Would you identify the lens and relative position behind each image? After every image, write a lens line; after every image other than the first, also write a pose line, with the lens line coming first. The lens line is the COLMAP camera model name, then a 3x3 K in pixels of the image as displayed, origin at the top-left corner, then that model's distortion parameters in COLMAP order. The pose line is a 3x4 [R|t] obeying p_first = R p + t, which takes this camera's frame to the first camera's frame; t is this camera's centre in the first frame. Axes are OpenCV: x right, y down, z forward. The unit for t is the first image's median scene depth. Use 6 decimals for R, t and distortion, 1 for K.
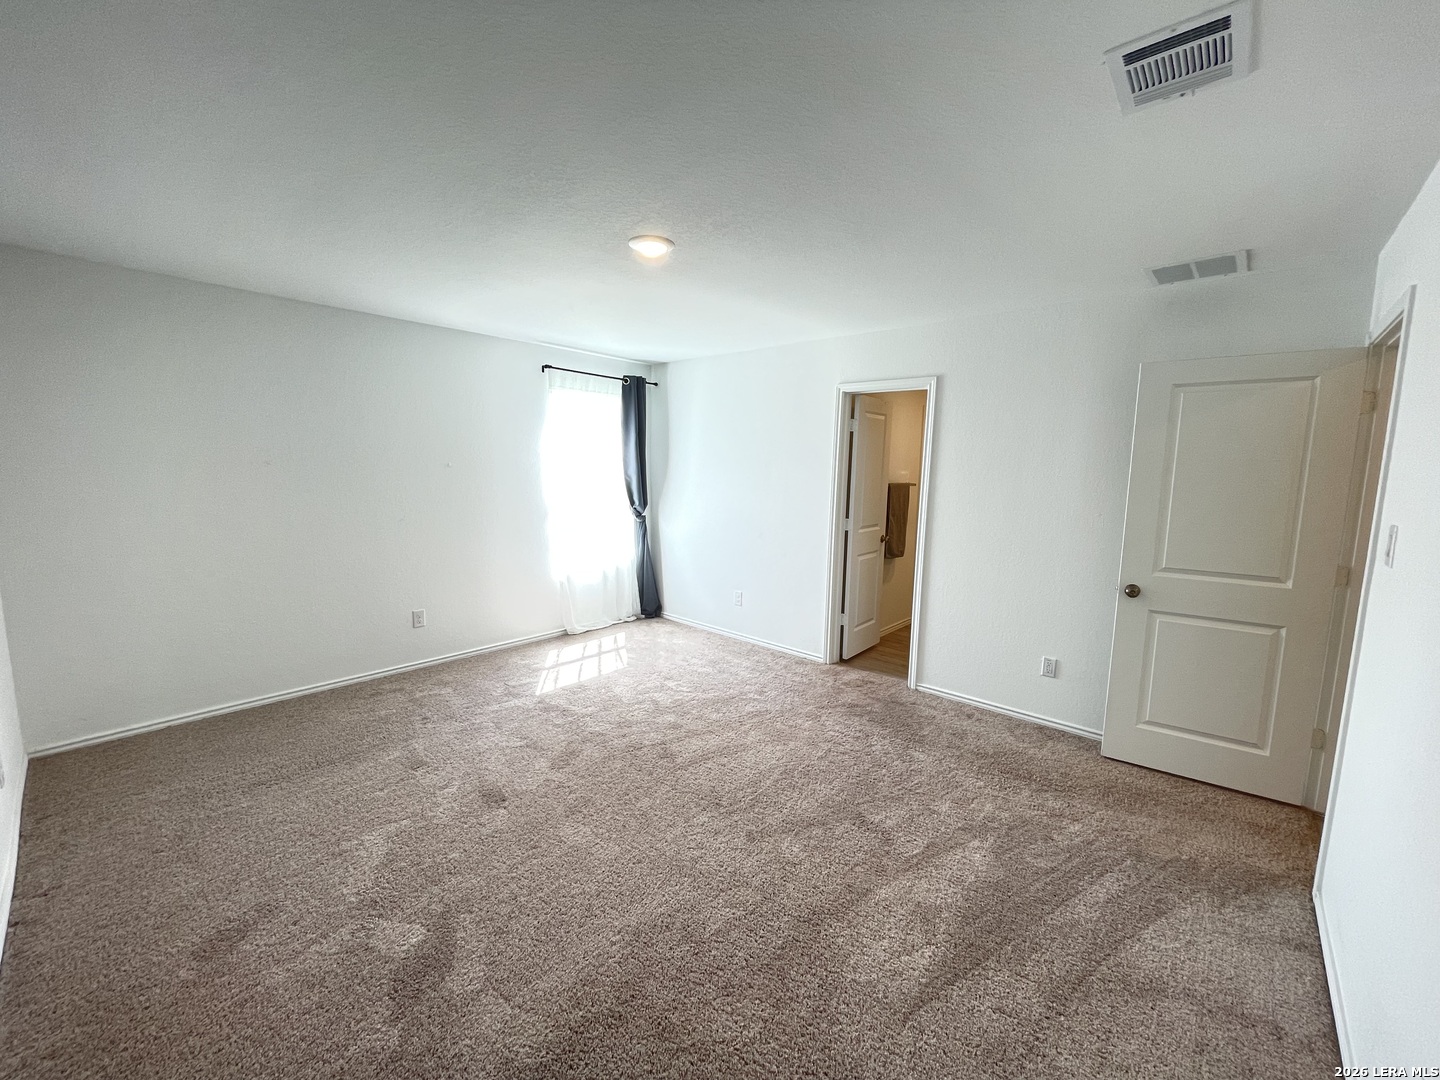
lens RADIAL K [[578.6, 0, 718.9], [0, 578.6, 539.0], [0, 0, 1]] dist [-0.000690, -0.000061]
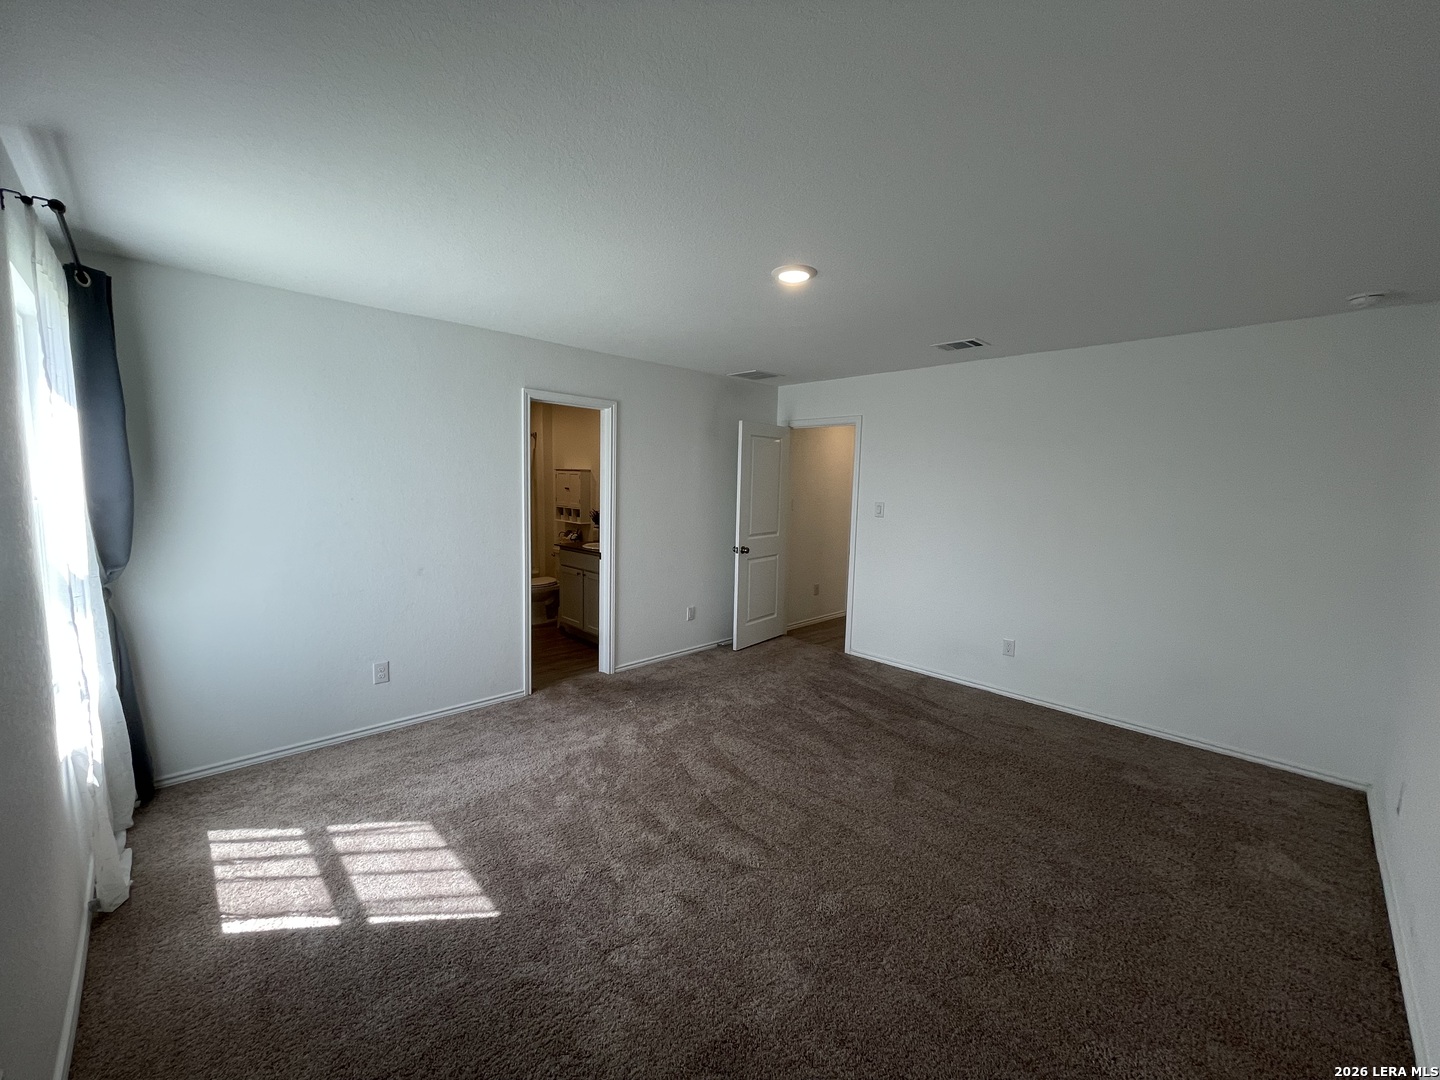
lens RADIAL K [[578.6, 0, 718.3], [0, 578.6, 540.8], [0, 0, 1]] dist [-0.000690, -0.000061]
pose [[0.068471, -0.123988, 0.989919, -0.801007], [0.106654, 0.987471, 0.116304, -0.116900], [-0.991936, 0.097615, 0.080837, 0.731420]]
